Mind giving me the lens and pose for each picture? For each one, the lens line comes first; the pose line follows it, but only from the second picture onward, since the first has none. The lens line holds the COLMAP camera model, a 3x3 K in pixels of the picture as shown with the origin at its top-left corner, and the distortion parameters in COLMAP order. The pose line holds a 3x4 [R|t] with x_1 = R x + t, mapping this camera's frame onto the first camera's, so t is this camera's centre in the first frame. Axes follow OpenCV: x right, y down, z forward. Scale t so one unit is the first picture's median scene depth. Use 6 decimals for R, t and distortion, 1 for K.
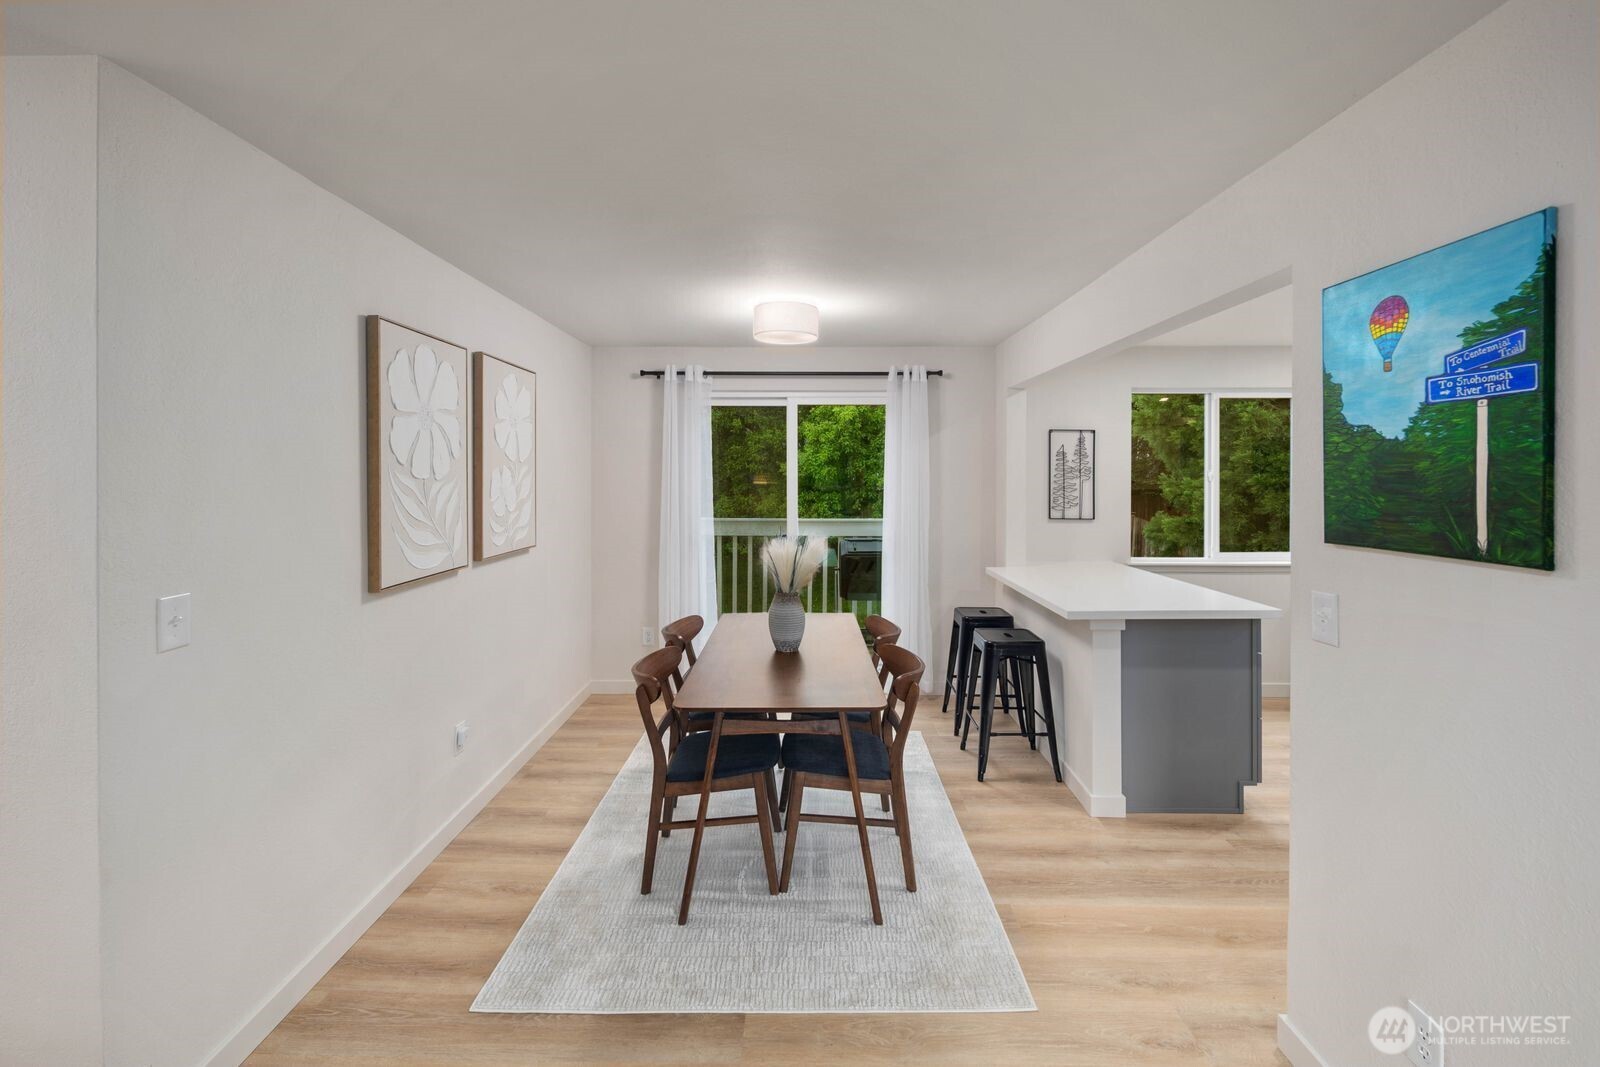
lens RADIAL K [[690.6, 0, 801.2], [0, 690.6, 474.3], [0, 0, 1]] dist [-0.000120, -0.000110]
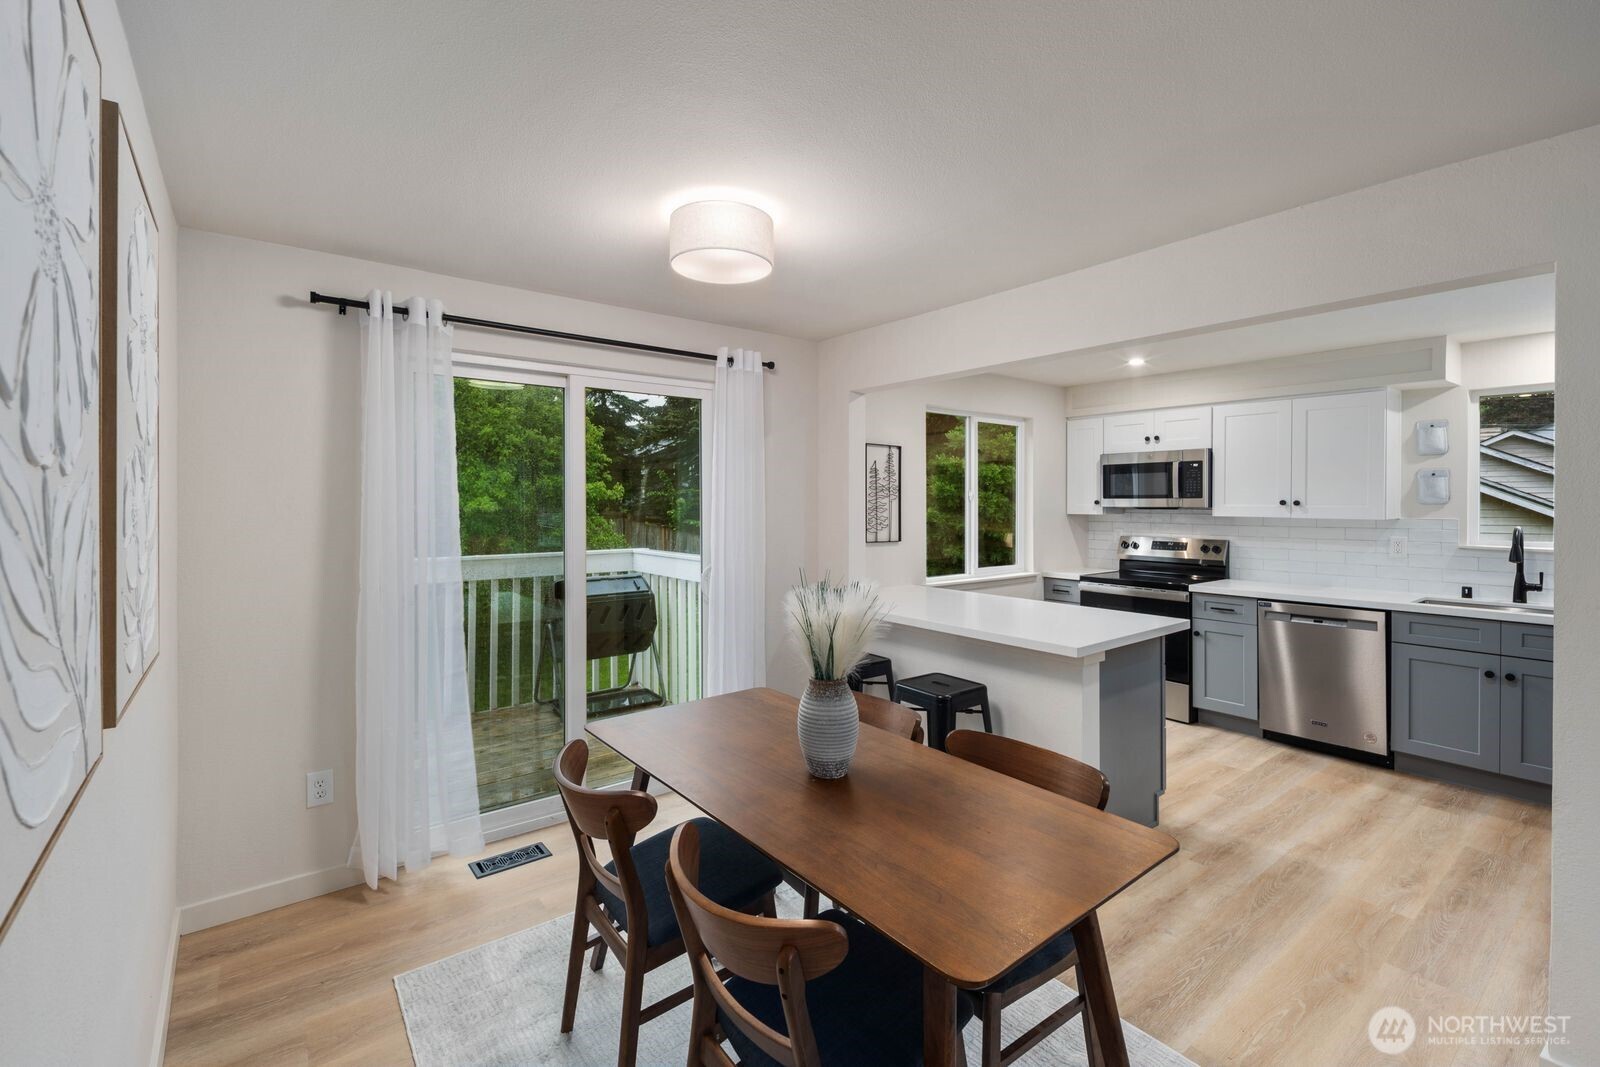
lens RADIAL K [[689.5, 0, 794.8], [0, 689.5, 506.0], [0, 0, 1]] dist [0.003137, -0.004193]
pose [[0.788648, -0.004382, 0.614829, -0.274493], [-0.000542, 0.999969, 0.007822, 0.010245], [-0.614845, -0.006502, 0.788621, 0.360802]]
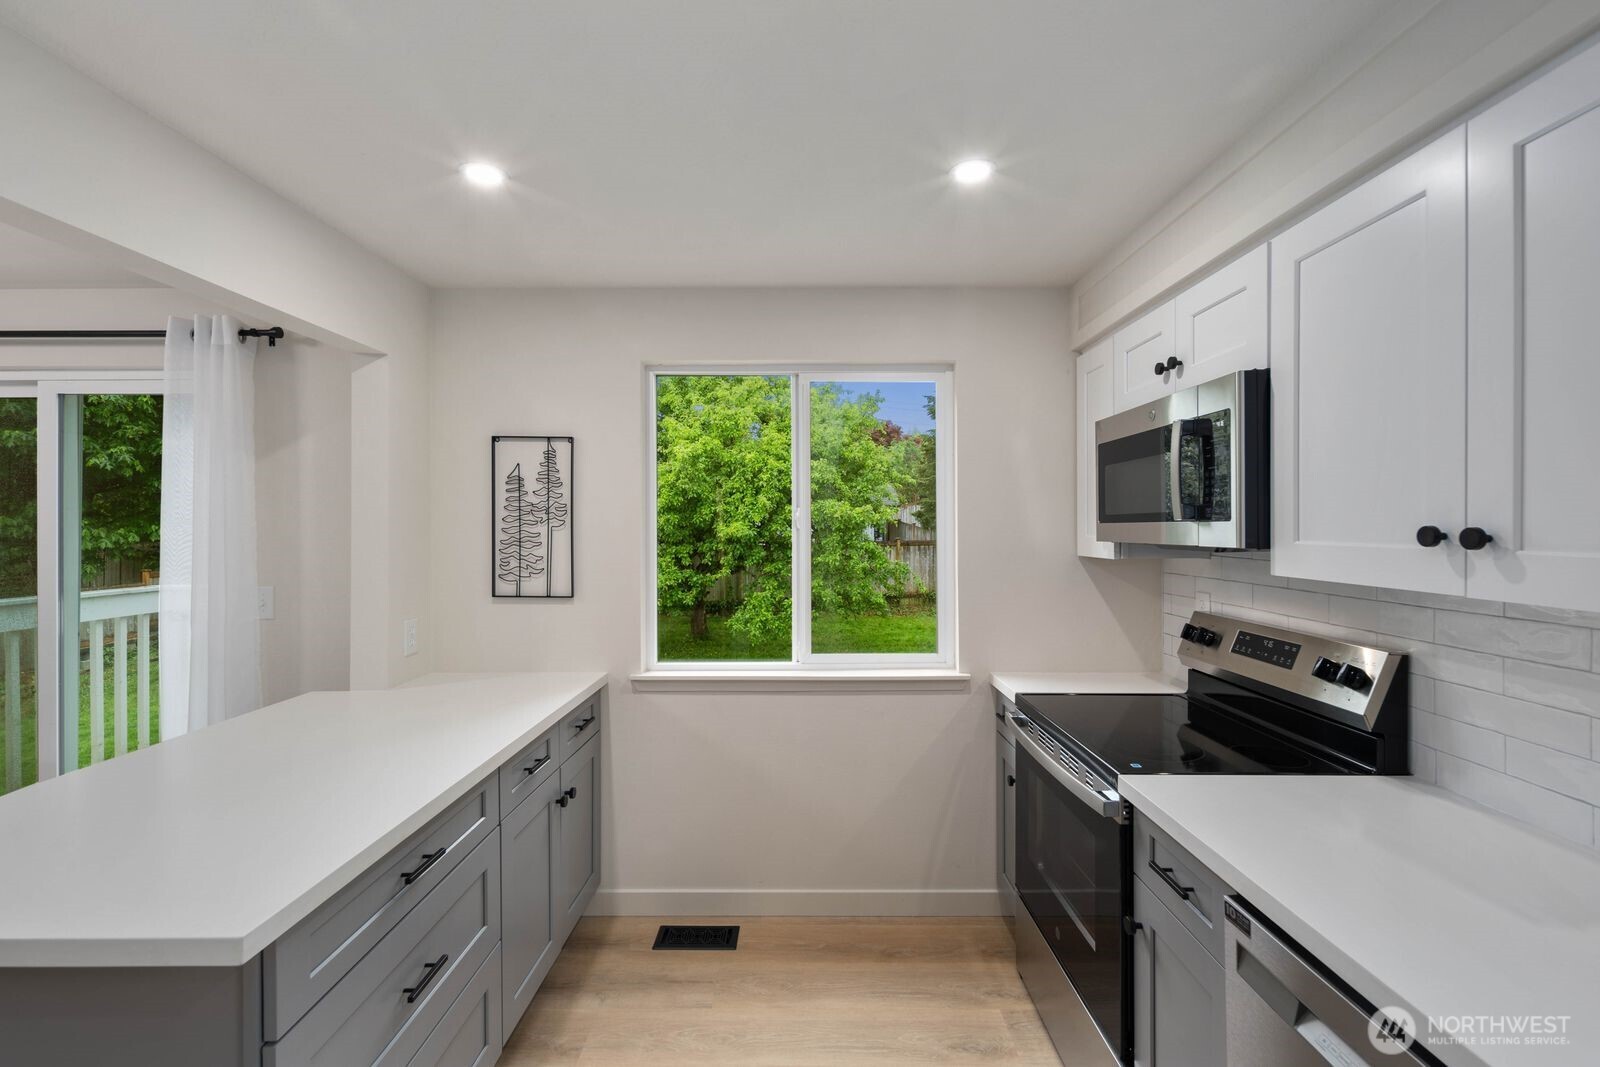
lens RADIAL K [[695.0, 0, 800.6], [0, 695.0, 525.5], [0, 0, 1]] dist [0.000387, -0.000559]
pose [[0.999983, -0.002896, 0.005028, 0.627121], [0.002894, 0.999996, 0.000388, 0.007965], [-0.005029, -0.000373, 0.999987, 0.453141]]
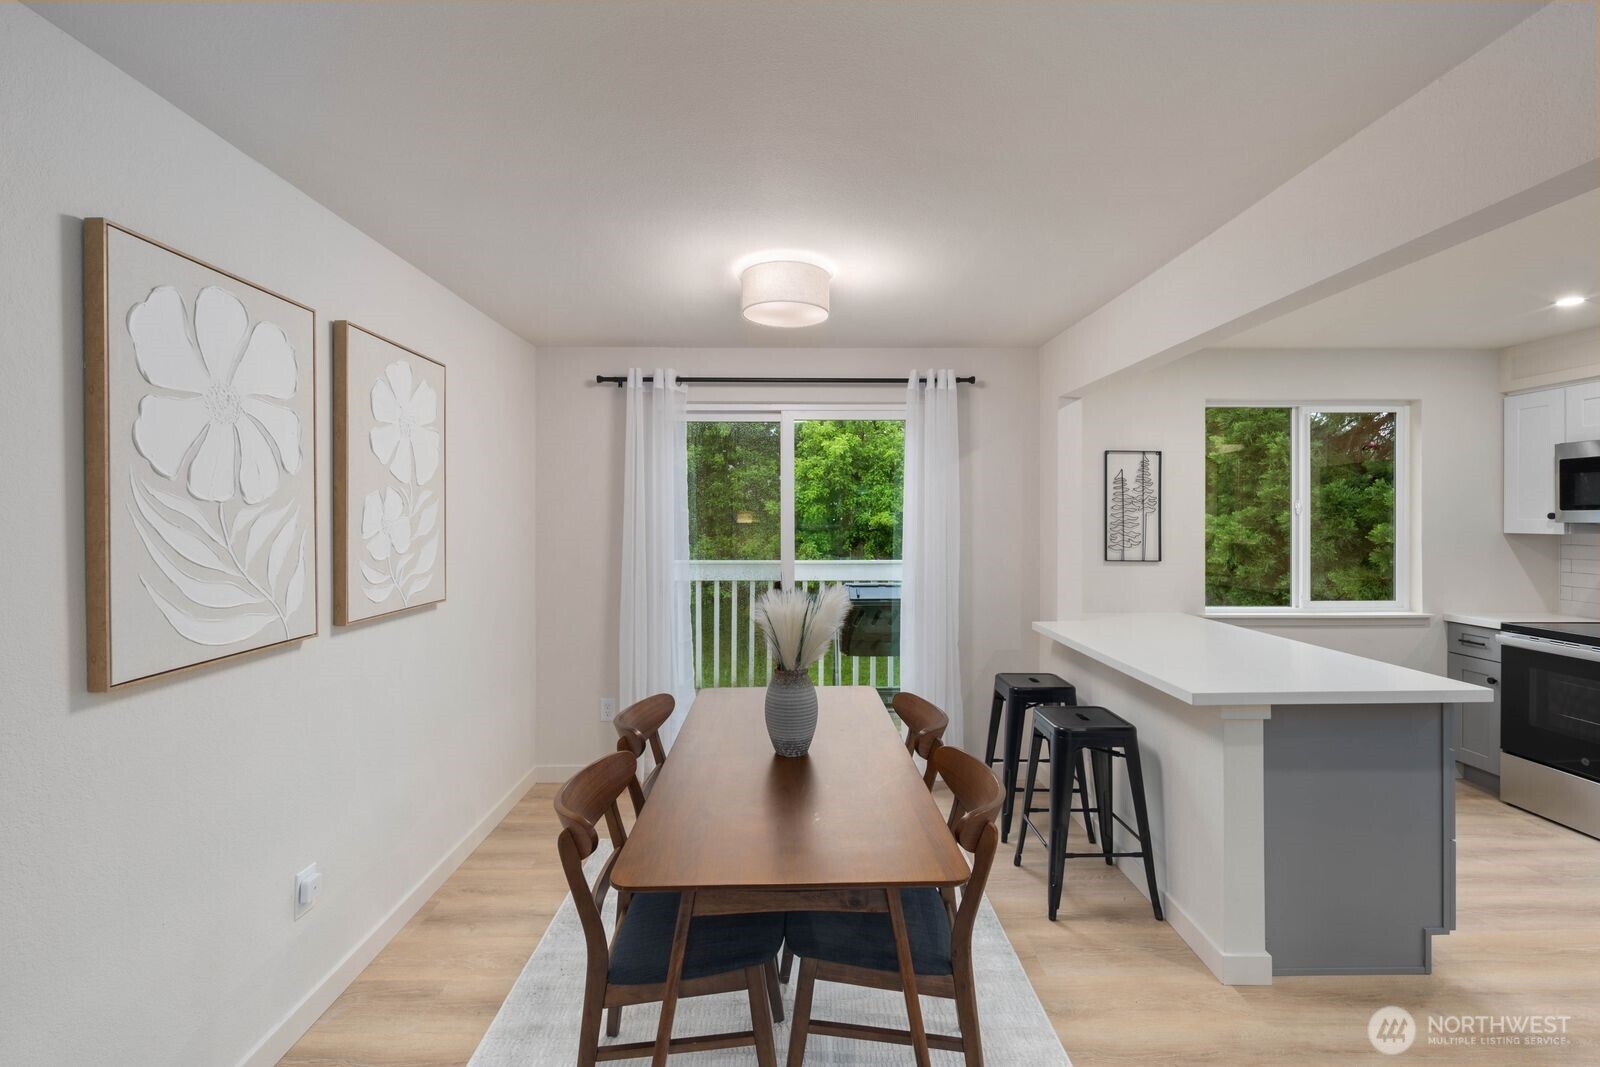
lens RADIAL K [[691.7, 0, 797.6], [0, 691.7, 518.7], [0, 0, 1]] dist [0.000317, -0.000279]
pose [[0.999794, -0.001462, 0.020268, -0.018711], [0.001365, 0.999988, 0.004786, 0.011065], [-0.020275, -0.004758, 0.999783, 0.203118]]
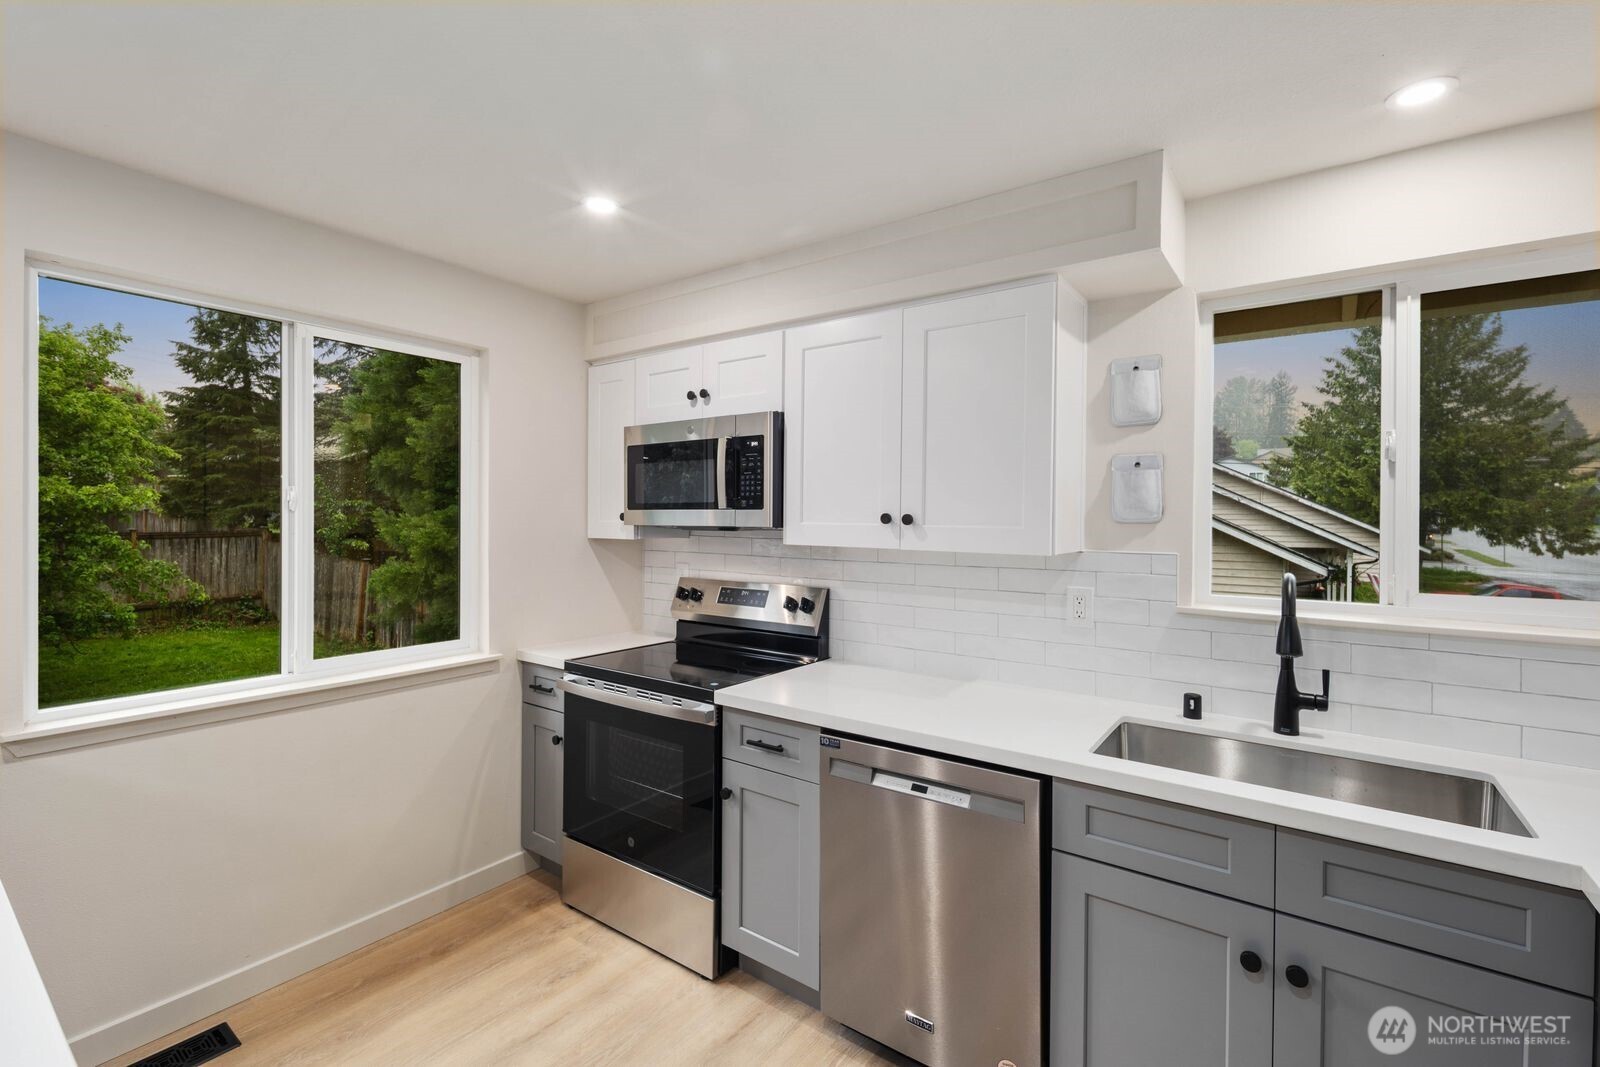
lens RADIAL K [[695.0, 0, 800.6], [0, 695.0, 525.5], [0, 0, 1]] dist [0.000387, -0.000559]
pose [[0.578338, -0.002842, 0.815793, 0.431440], [-0.008433, 0.999920, 0.009462, 0.013414], [-0.815754, -0.012352, 0.578267, 0.473232]]
